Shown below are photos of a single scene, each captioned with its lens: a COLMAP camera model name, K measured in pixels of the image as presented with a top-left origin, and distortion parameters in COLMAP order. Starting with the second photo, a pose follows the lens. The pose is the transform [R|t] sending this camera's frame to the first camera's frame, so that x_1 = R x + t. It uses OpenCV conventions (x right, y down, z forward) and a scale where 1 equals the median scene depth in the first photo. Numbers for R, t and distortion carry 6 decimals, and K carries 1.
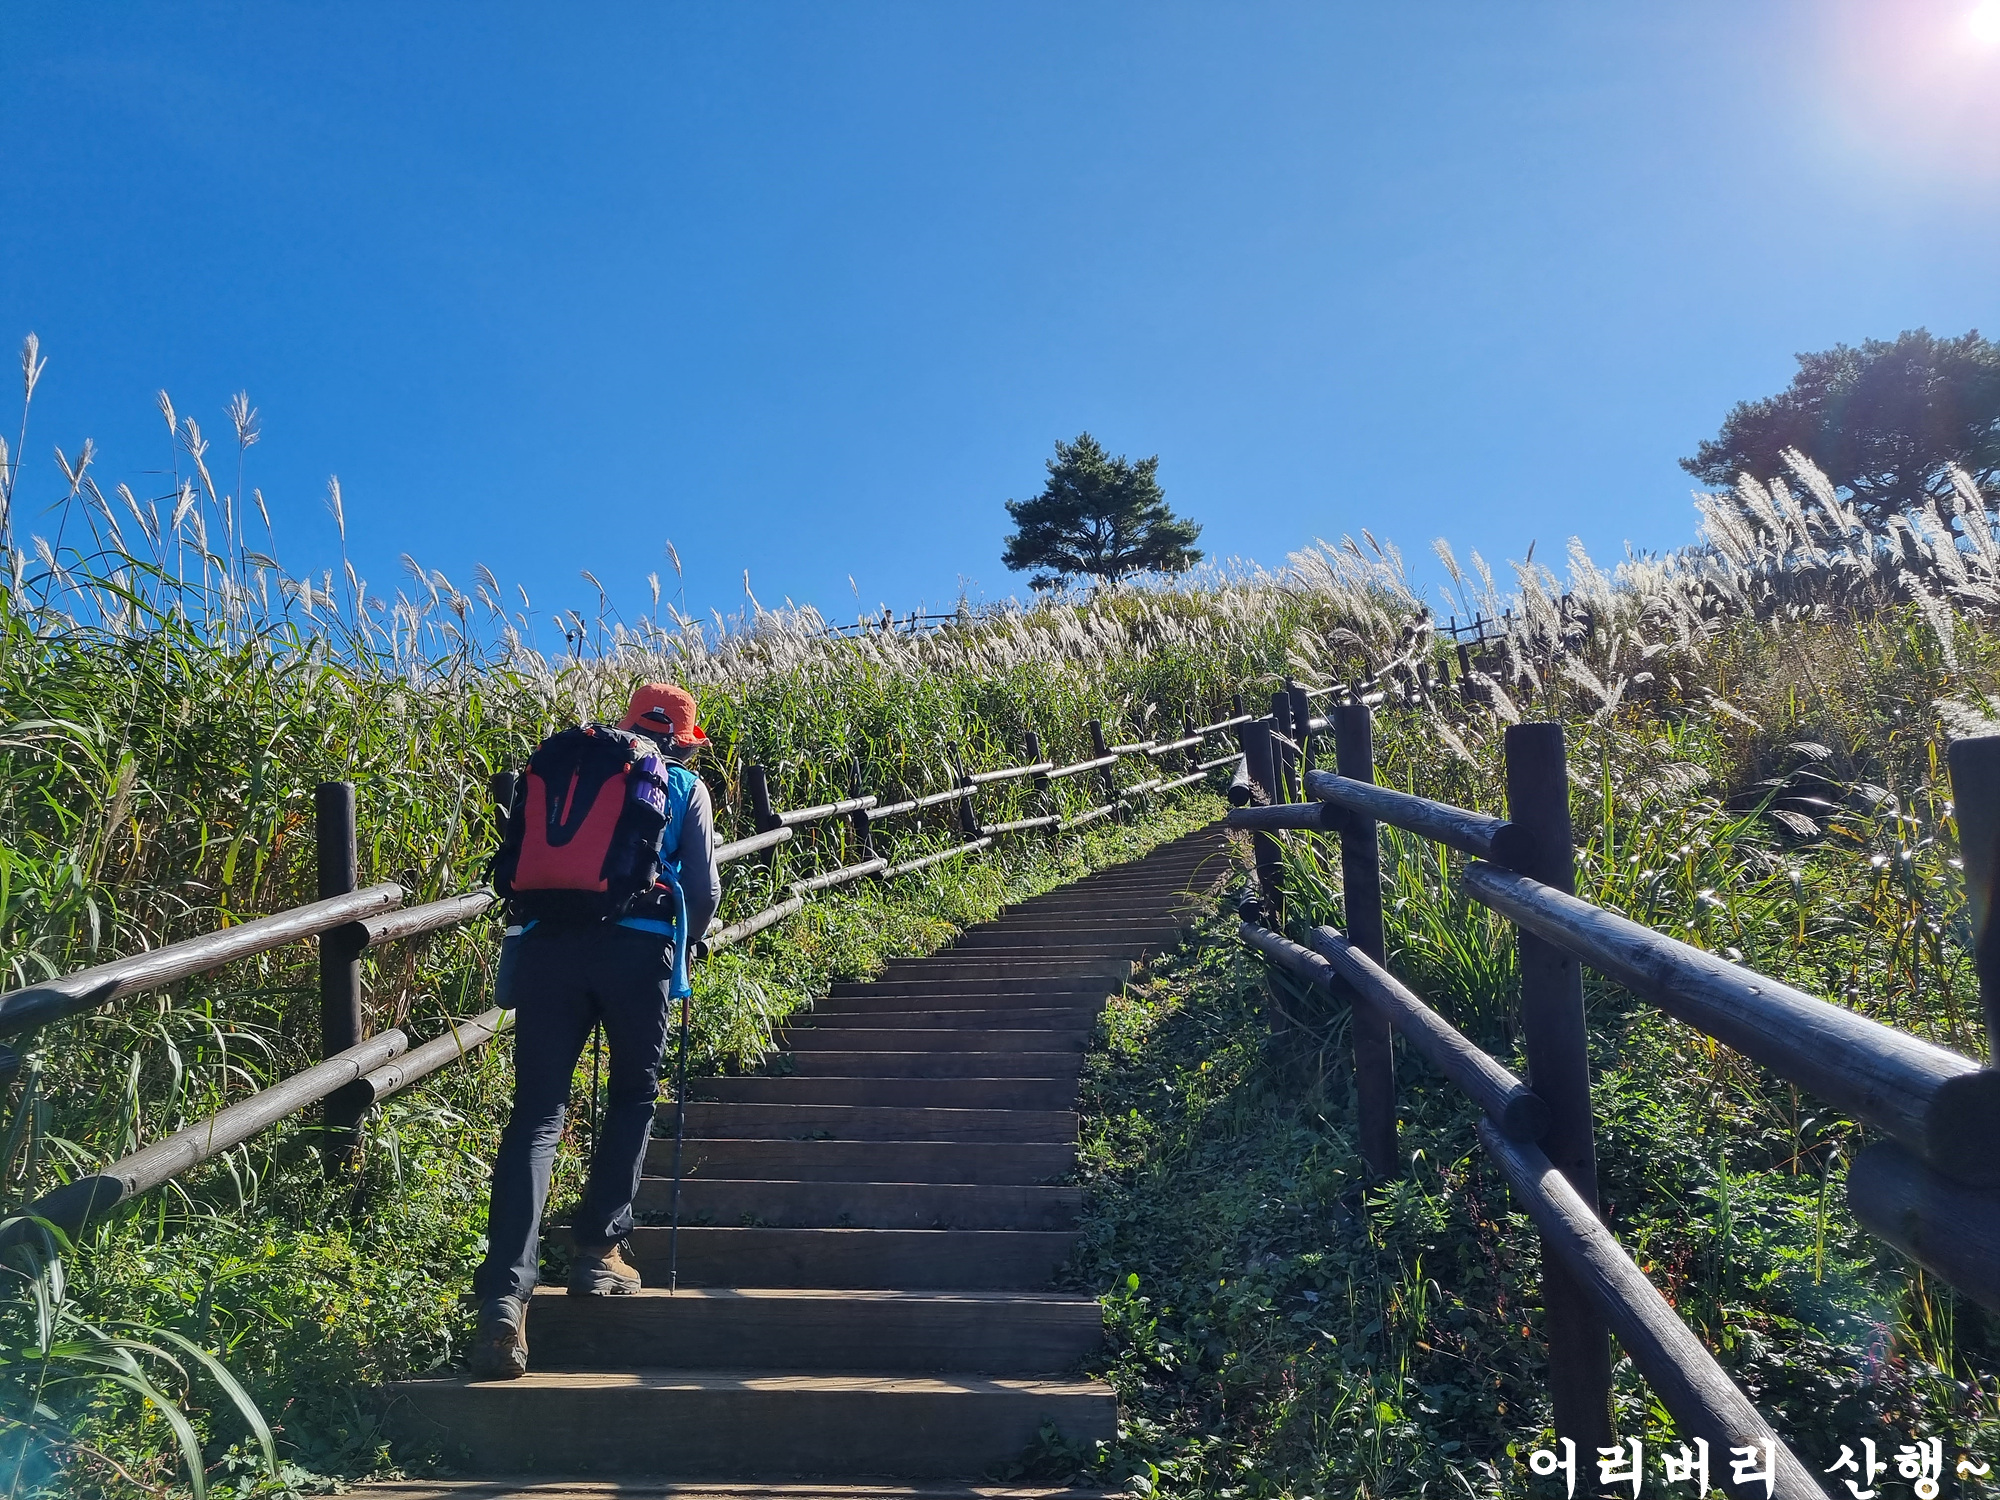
lens RADIAL K [[1511.7, 0, 998.5], [0, 1511.7, 753.4], [0, 0, 1]] dist [0.003585, 0.000241]
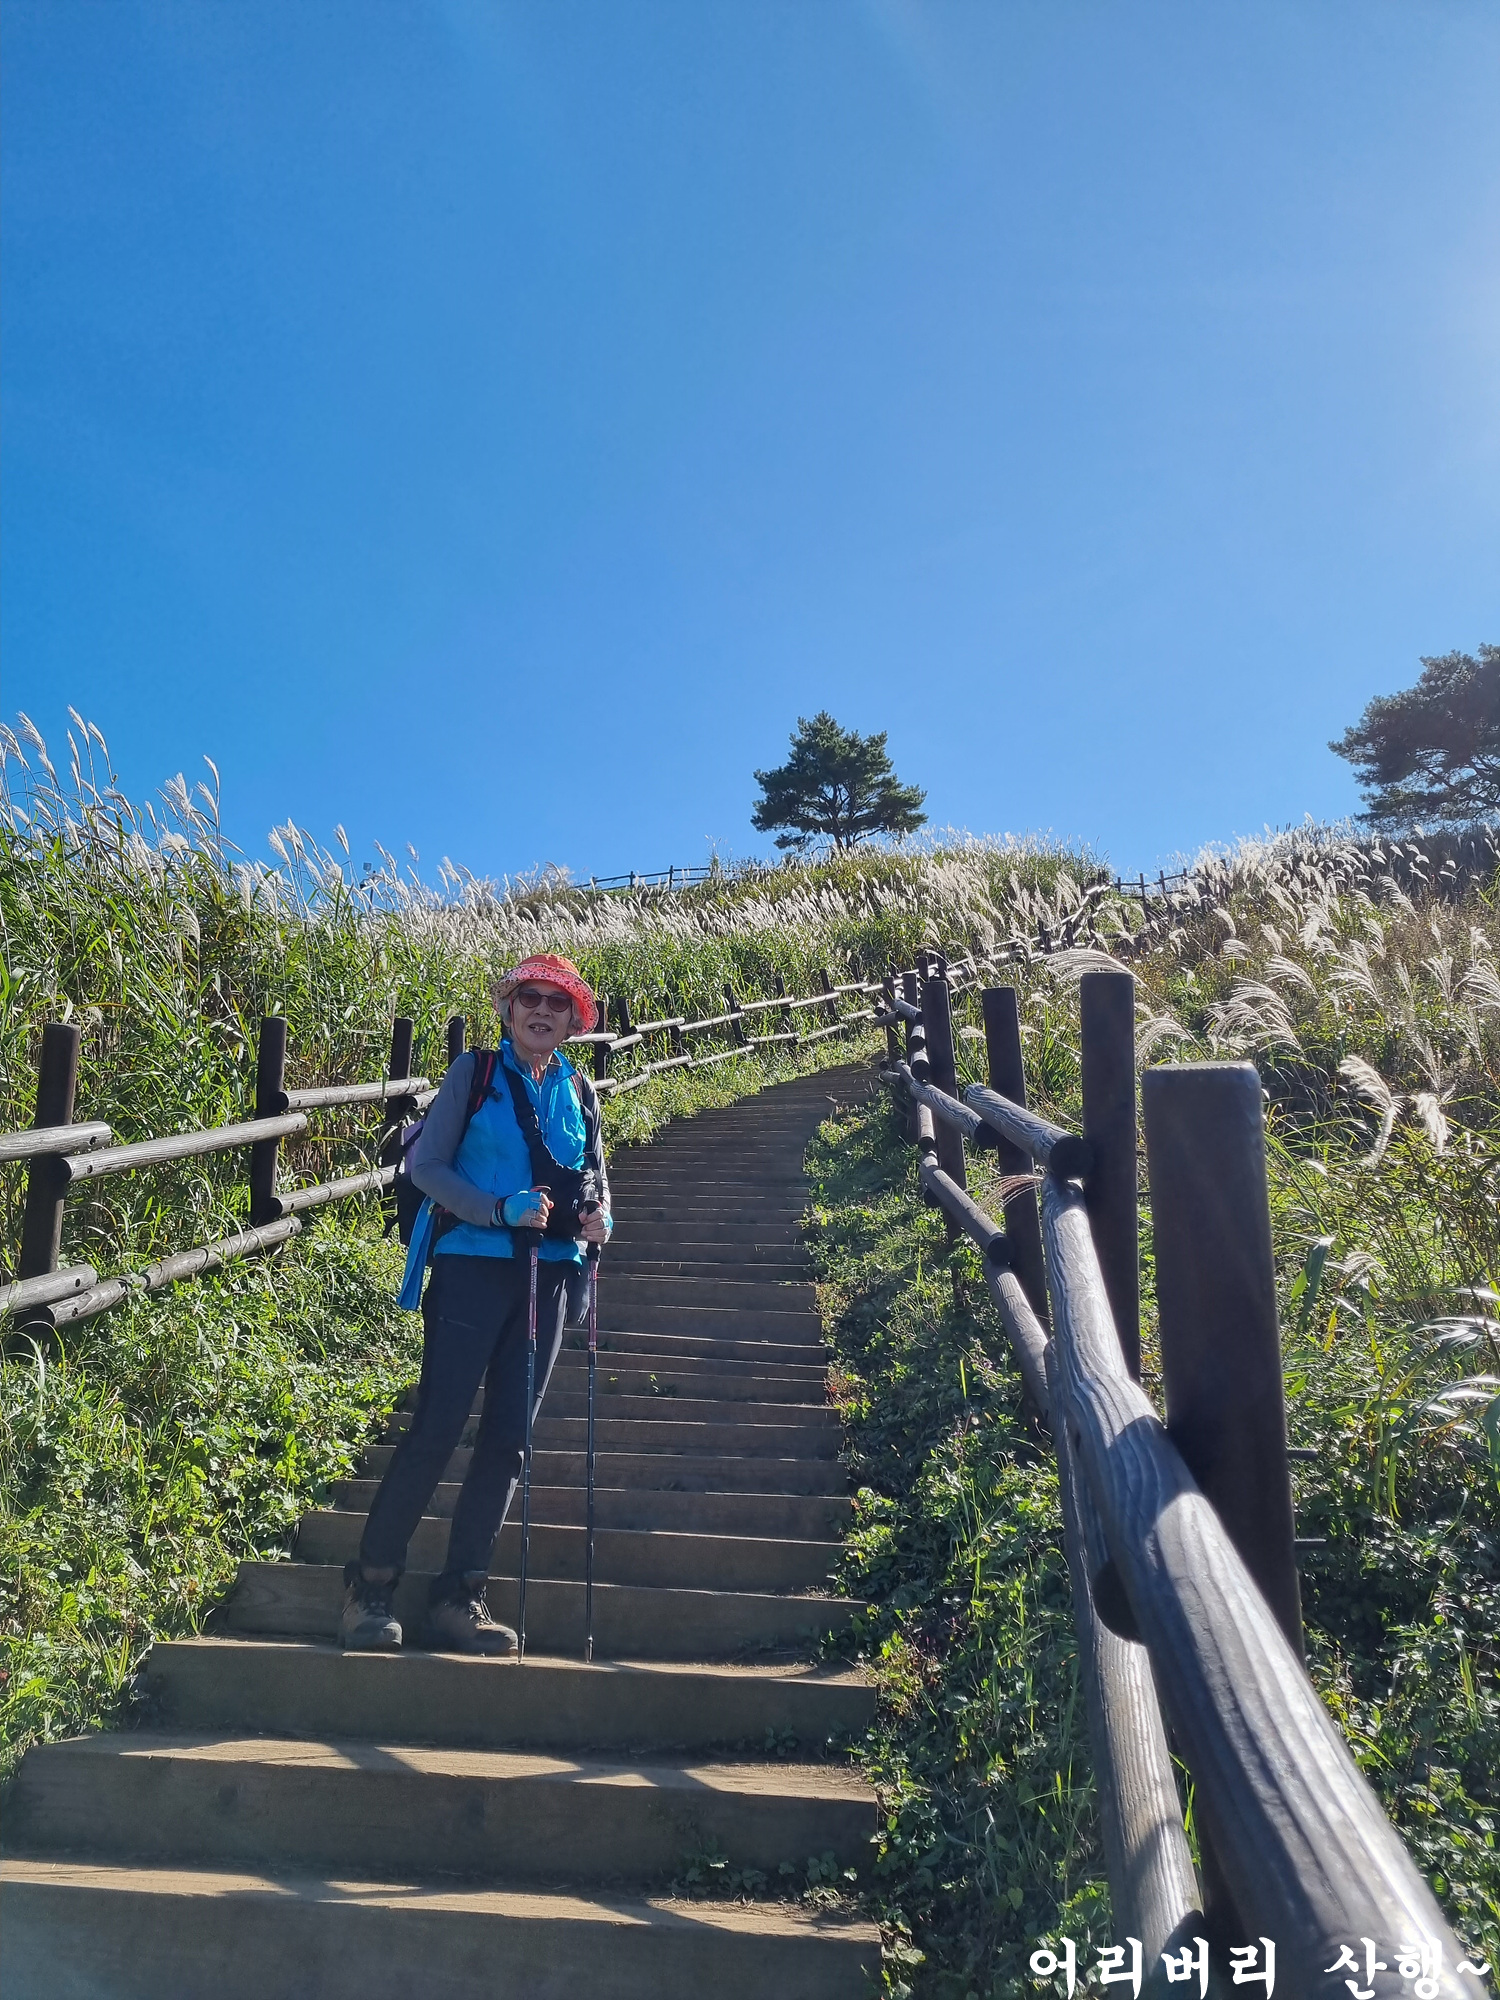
lens RADIAL K [[1517.3, 0, 743.6], [0, 1517.3, 987.2], [0, 0, 1]] dist [0.034929, -0.002924]
pose [[0.999995, 0.002514, 0.001764, -0.011456], [-0.002509, 0.999993, -0.002815, 0.000211], [-0.001771, 0.002810, 0.999994, -0.351541]]
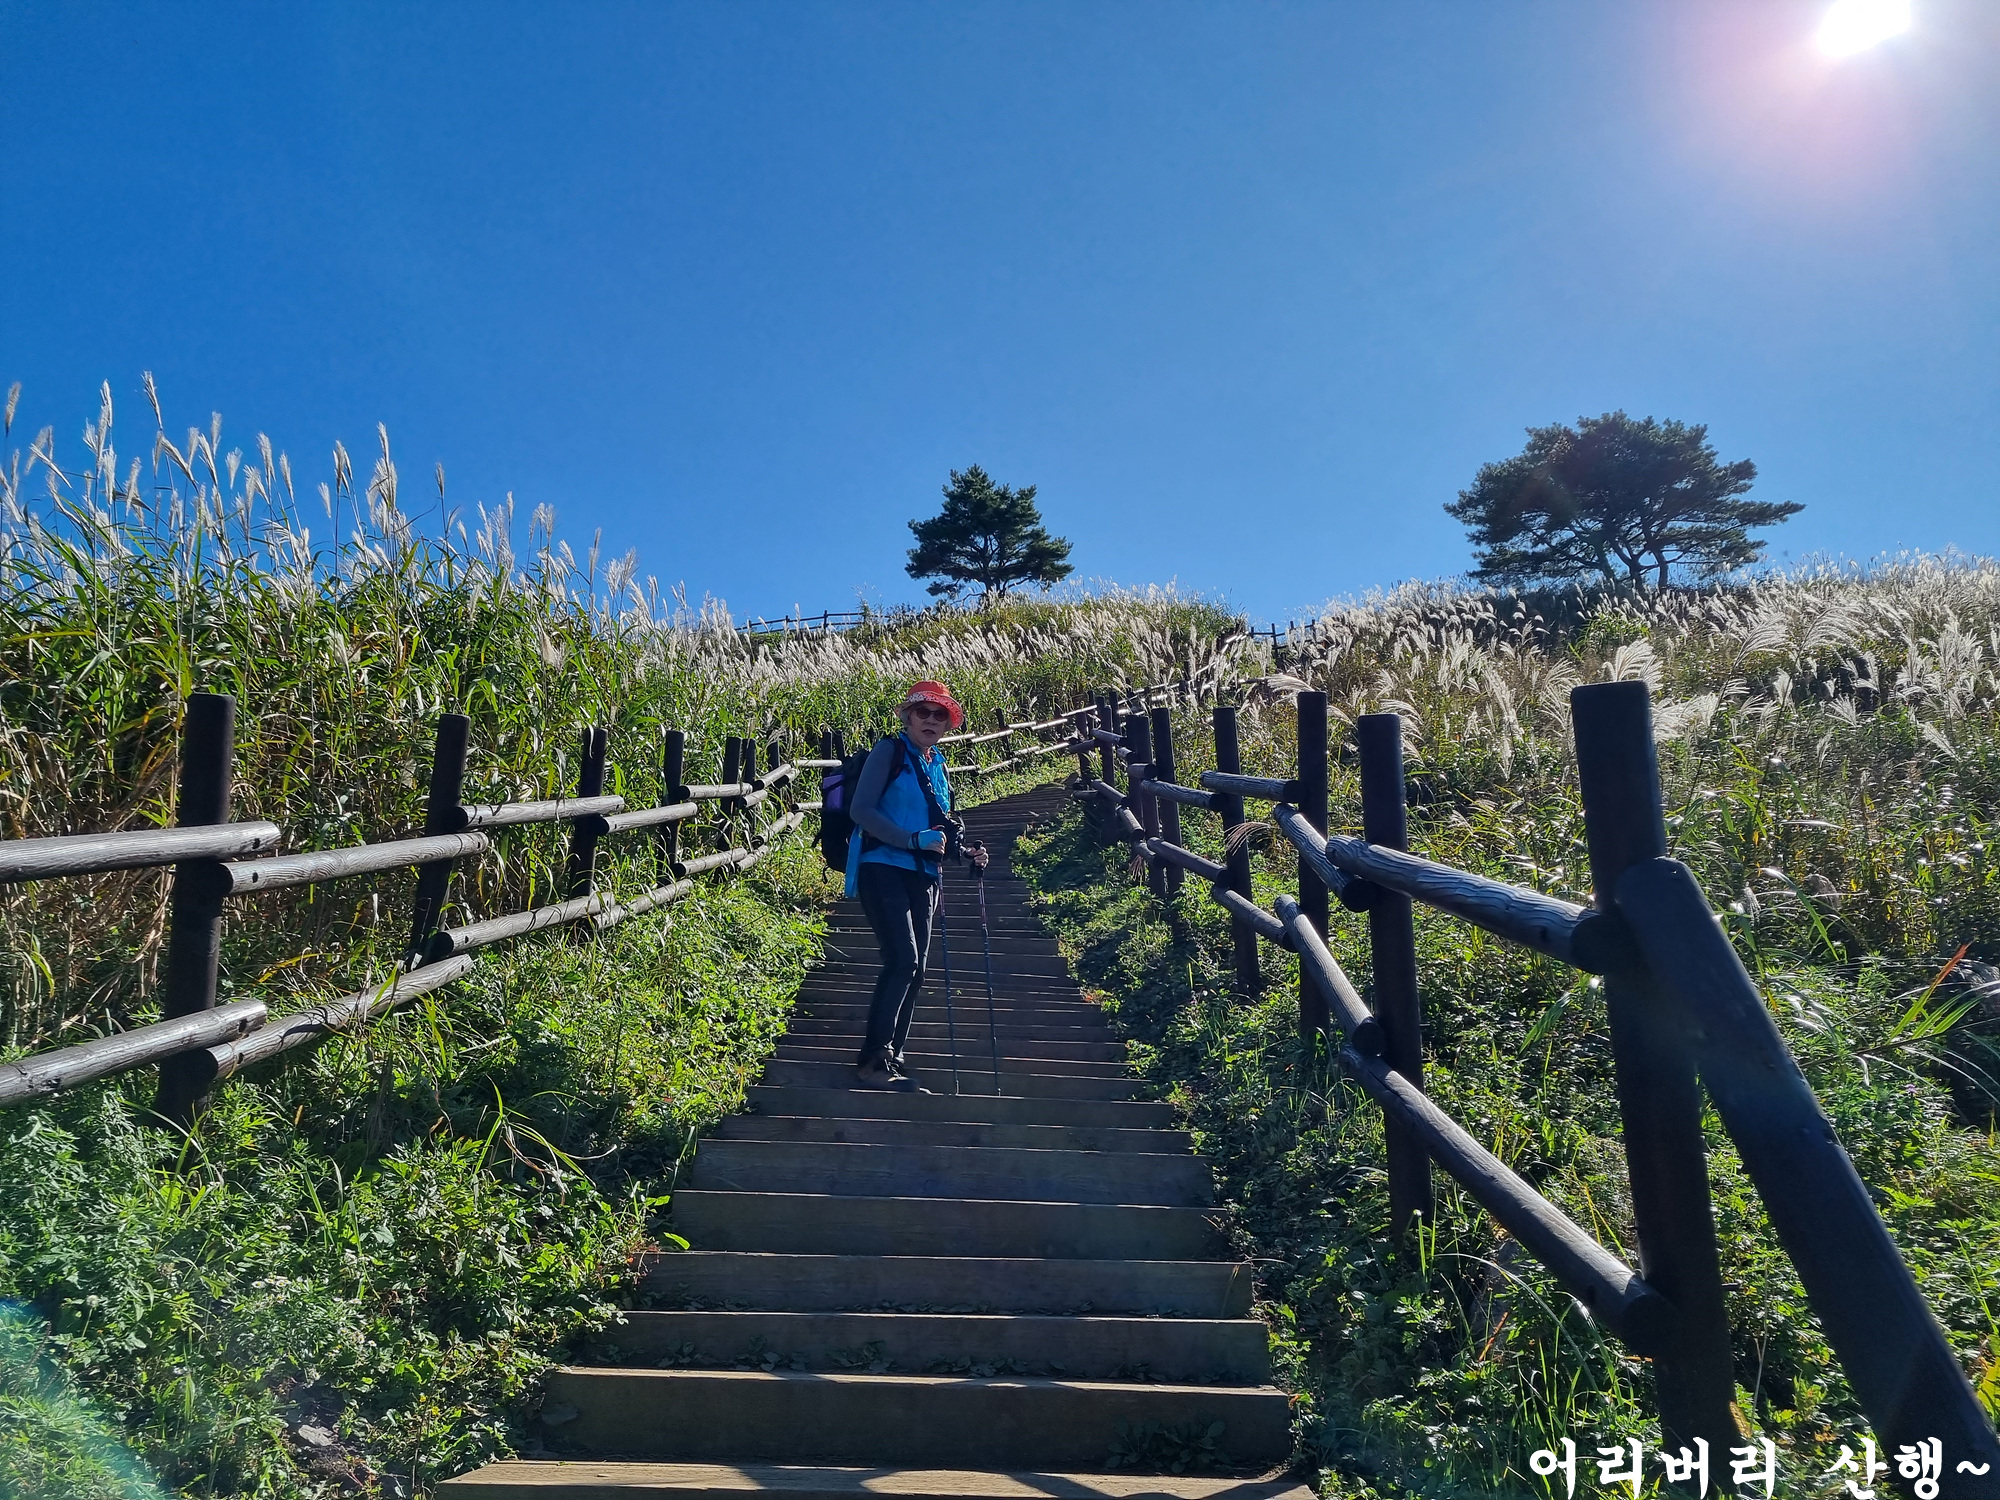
lens RADIAL K [[1517.3, 0, 1000.3], [0, 1517.3, 747.4], [0, 0, 1]] dist [0.034929, -0.002924]
pose [[0.996415, 0.006379, 0.084354, -0.054955], [-0.006997, 0.999951, 0.007024, 0.006852], [-0.084305, -0.007589, 0.996411, -0.471383]]
